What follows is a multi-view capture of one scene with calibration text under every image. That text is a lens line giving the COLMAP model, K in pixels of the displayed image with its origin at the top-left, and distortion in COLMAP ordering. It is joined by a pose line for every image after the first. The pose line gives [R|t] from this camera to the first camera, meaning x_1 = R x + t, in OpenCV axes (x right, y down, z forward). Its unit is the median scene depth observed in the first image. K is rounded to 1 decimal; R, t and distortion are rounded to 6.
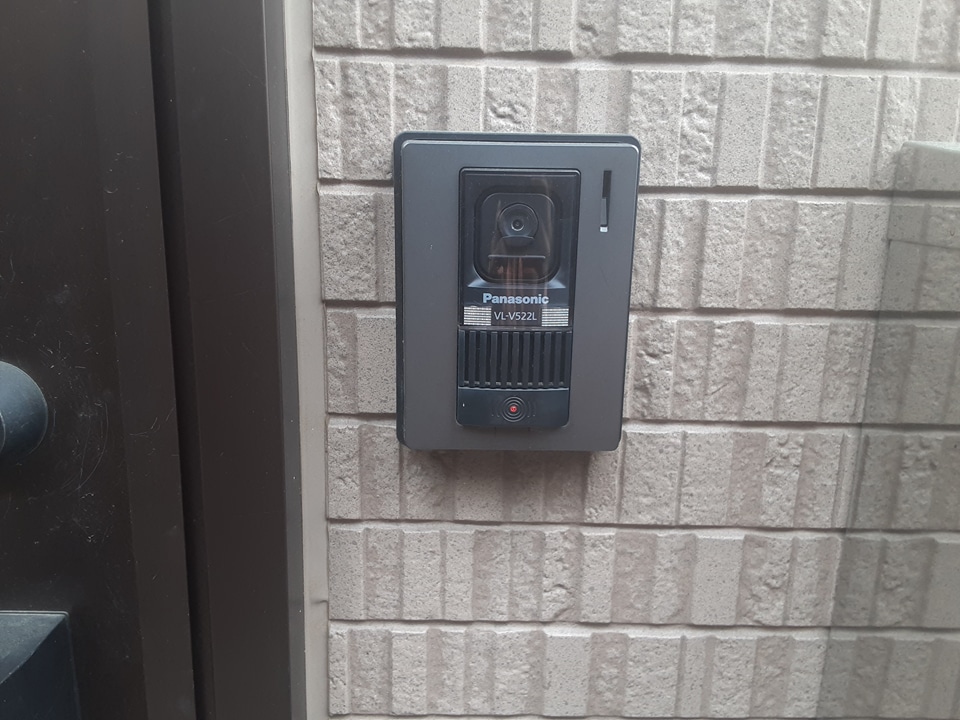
lens RADIAL K [[770.7, 0, 476.0], [0, 770.7, 374.1], [0, 0, 1]] dist [0.104965, -0.154736]
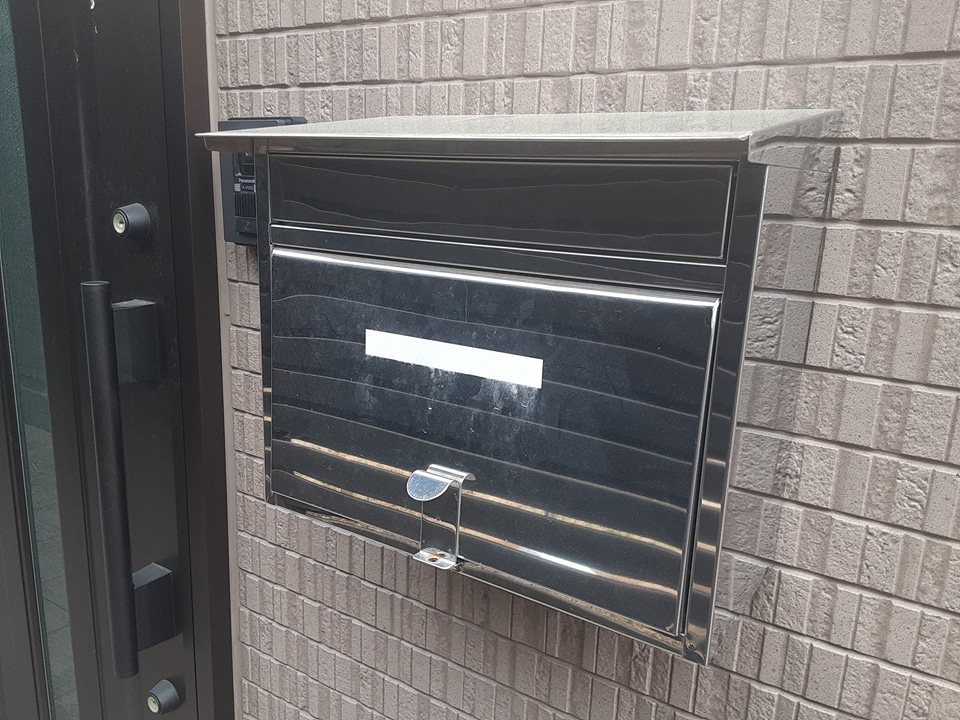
lens RADIAL K [[770.7, 0, 476.0], [0, 770.7, 374.1], [0, 0, 1]] dist [0.104965, -0.154736]
pose [[0.824423, 0.142488, -0.547744, 2.095790], [-0.149821, 0.988209, 0.031571, 0.328063], [0.545784, 0.056035, 0.836050, -0.693326]]
